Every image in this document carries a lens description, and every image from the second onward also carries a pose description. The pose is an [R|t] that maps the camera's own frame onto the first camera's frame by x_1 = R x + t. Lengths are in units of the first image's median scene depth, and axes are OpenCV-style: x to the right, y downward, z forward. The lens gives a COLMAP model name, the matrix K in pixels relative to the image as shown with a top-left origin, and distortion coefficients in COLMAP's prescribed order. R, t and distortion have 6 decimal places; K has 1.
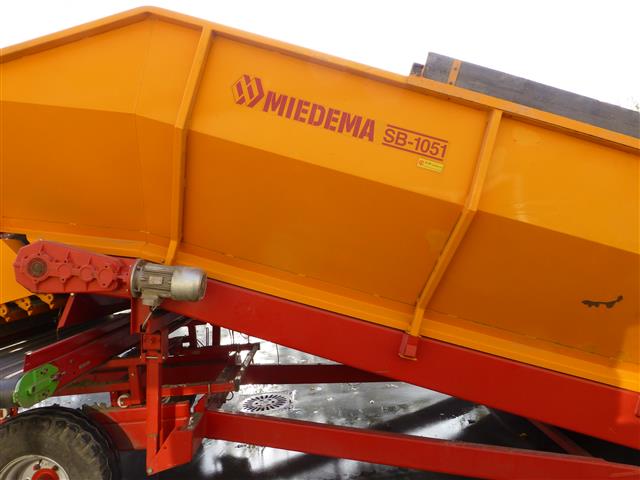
lens RADIAL K [[469.8, 0, 321.5], [0, 469.8, 237.1], [0, 0, 1]] dist [-0.037605, 0.047547]
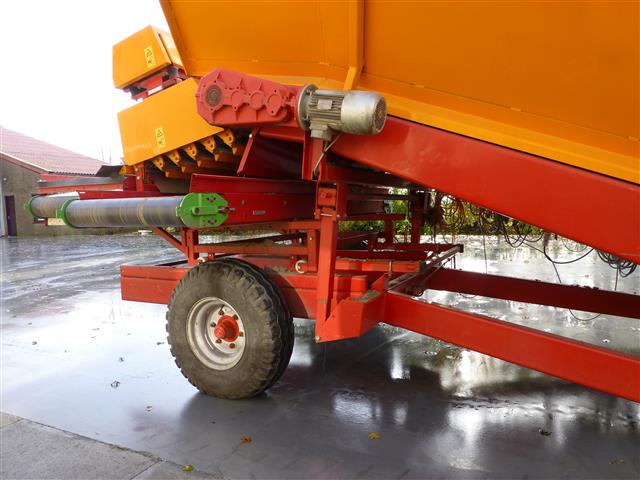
lens RADIAL K [[469.8, 0, 321.5], [0, 469.8, 237.1], [0, 0, 1]] dist [-0.037605, 0.047547]
pose [[0.887900, 0.097779, -0.449526, 0.035768], [-0.049852, 0.991847, 0.117276, 0.204371], [0.457328, -0.081720, 0.885535, 0.211228]]
